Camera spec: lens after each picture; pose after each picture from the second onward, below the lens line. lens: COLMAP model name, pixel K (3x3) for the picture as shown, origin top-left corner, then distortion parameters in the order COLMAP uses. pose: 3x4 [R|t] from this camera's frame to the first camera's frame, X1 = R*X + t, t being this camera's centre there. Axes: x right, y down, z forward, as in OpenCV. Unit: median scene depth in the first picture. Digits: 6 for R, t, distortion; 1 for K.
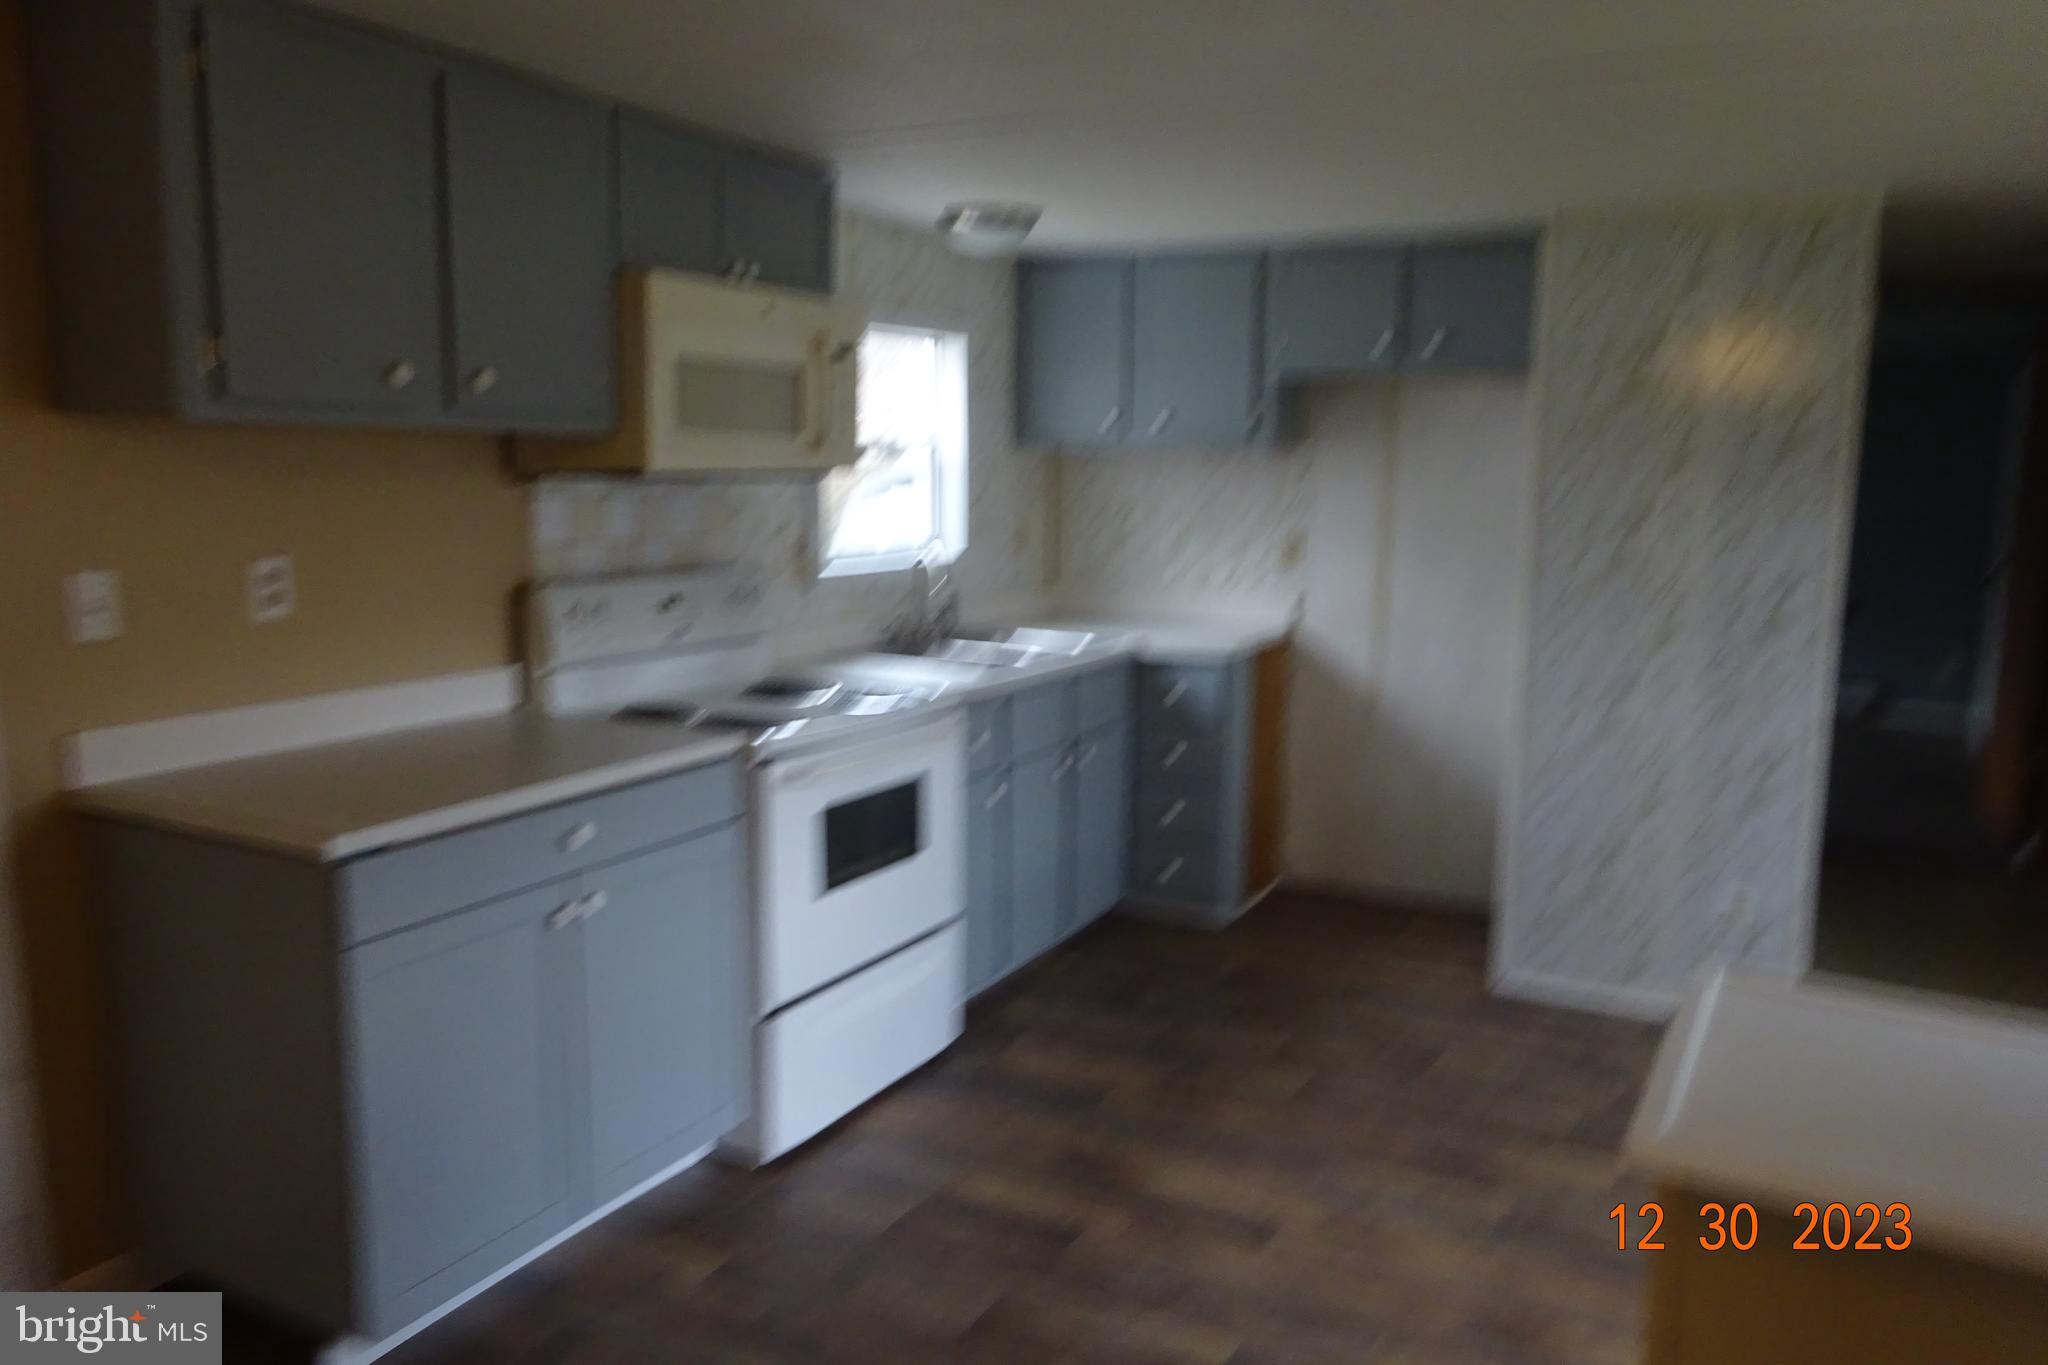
lens RADIAL K [[1515.3, 0, 1024.0], [0, 1515.3, 682.5], [0, 0, 1]] dist [0.003780, 0.004561]
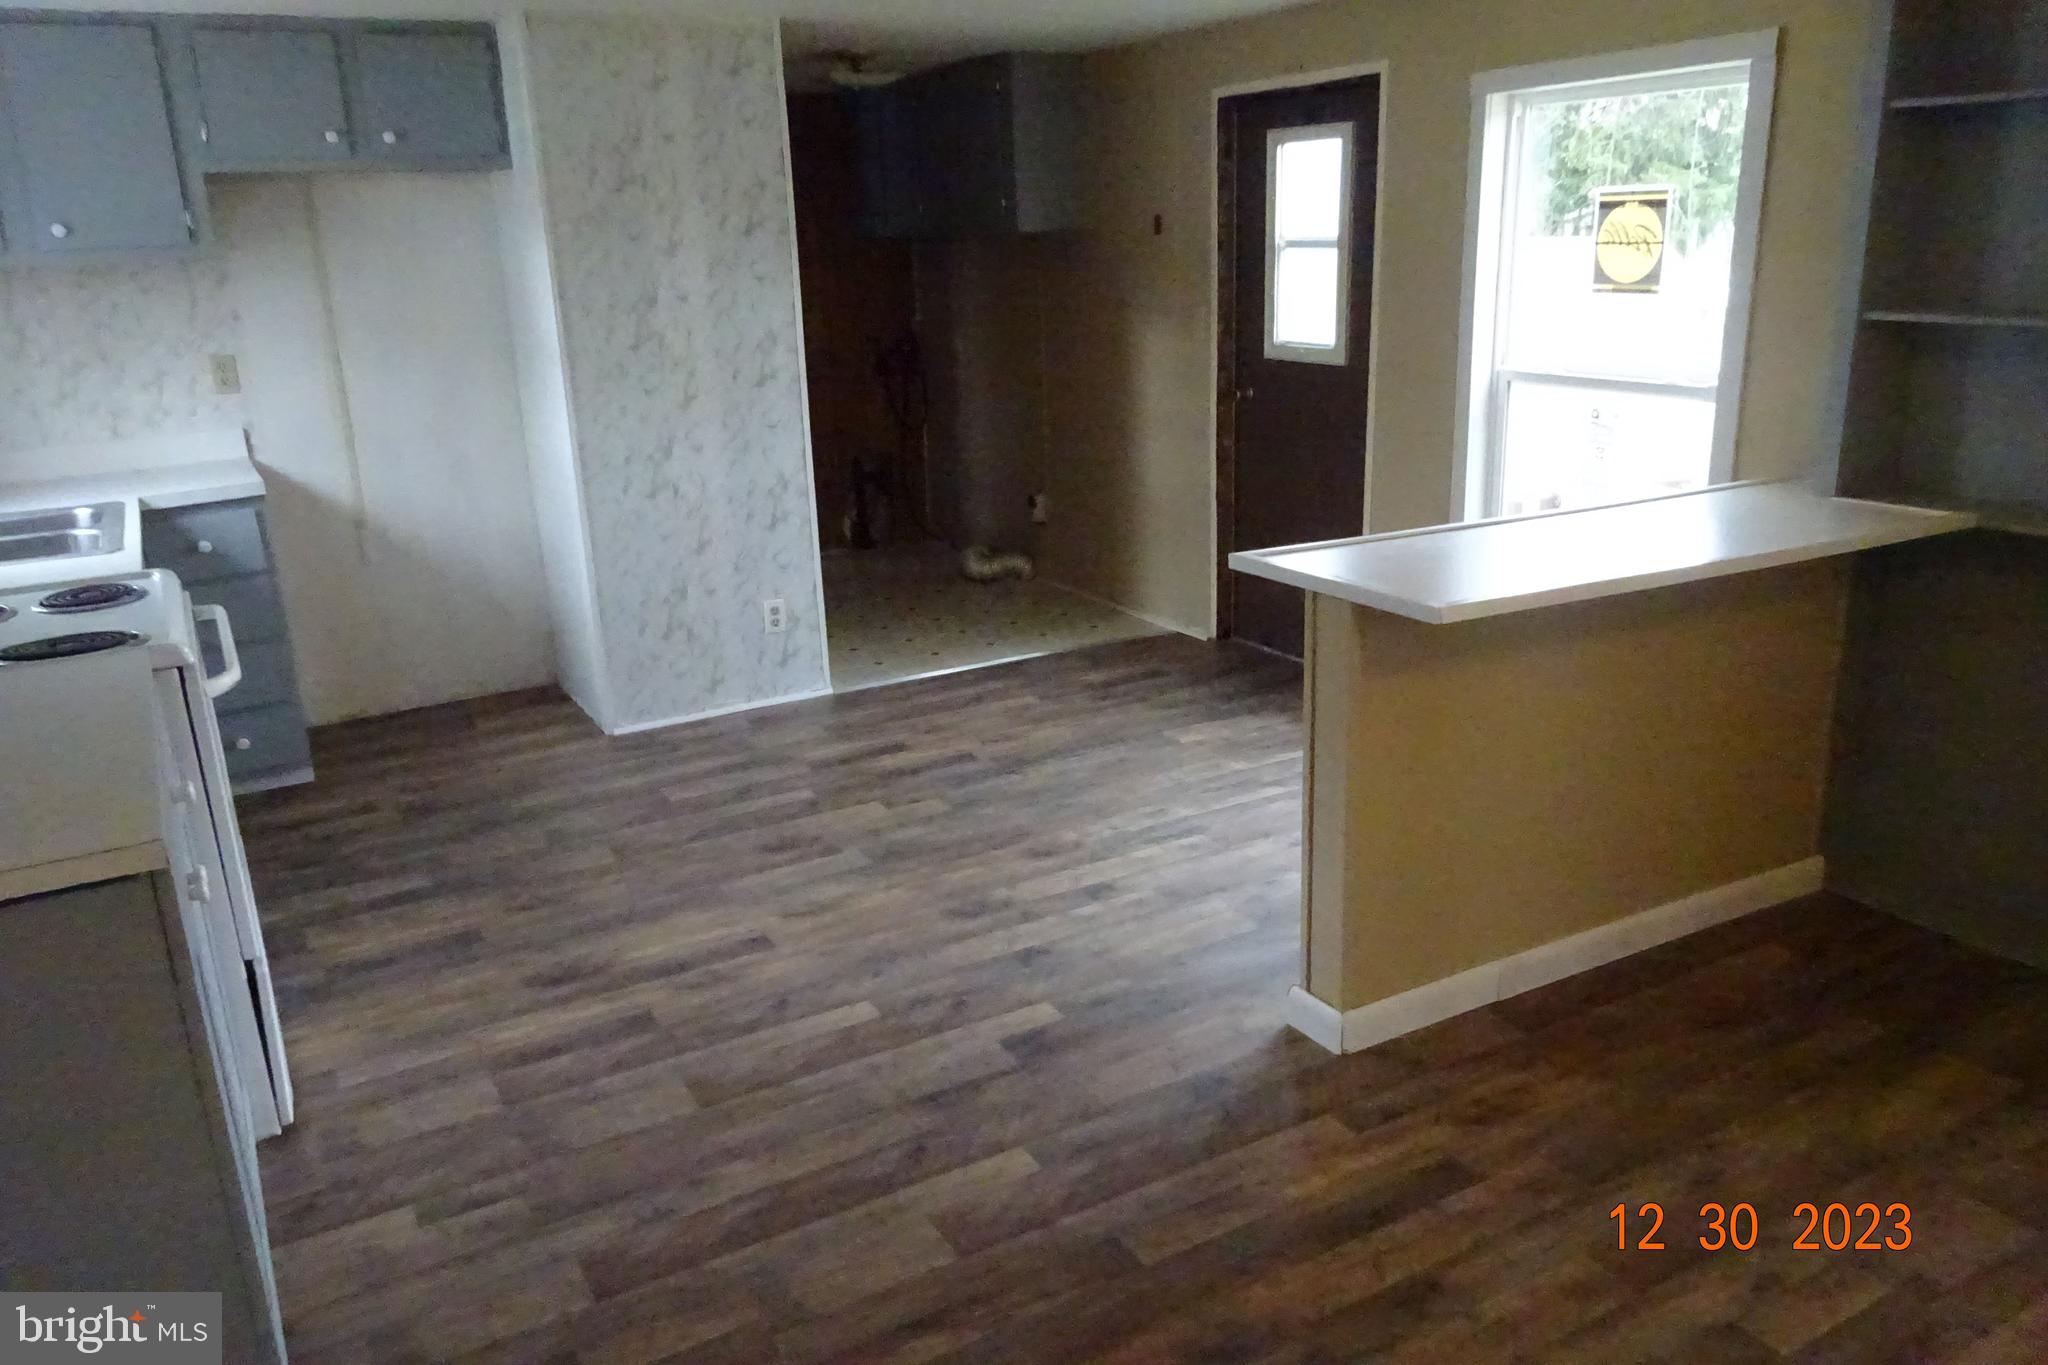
lens RADIAL K [[1515.3, 0, 1024.0], [0, 1515.3, 682.5], [0, 0, 1]] dist [0.003780, 0.004561]
pose [[0.529838, -0.282977, 0.799497, -0.459063], [0.171329, 0.958971, 0.225880, -0.044505], [-0.830613, 0.017297, 0.556582, 0.130008]]
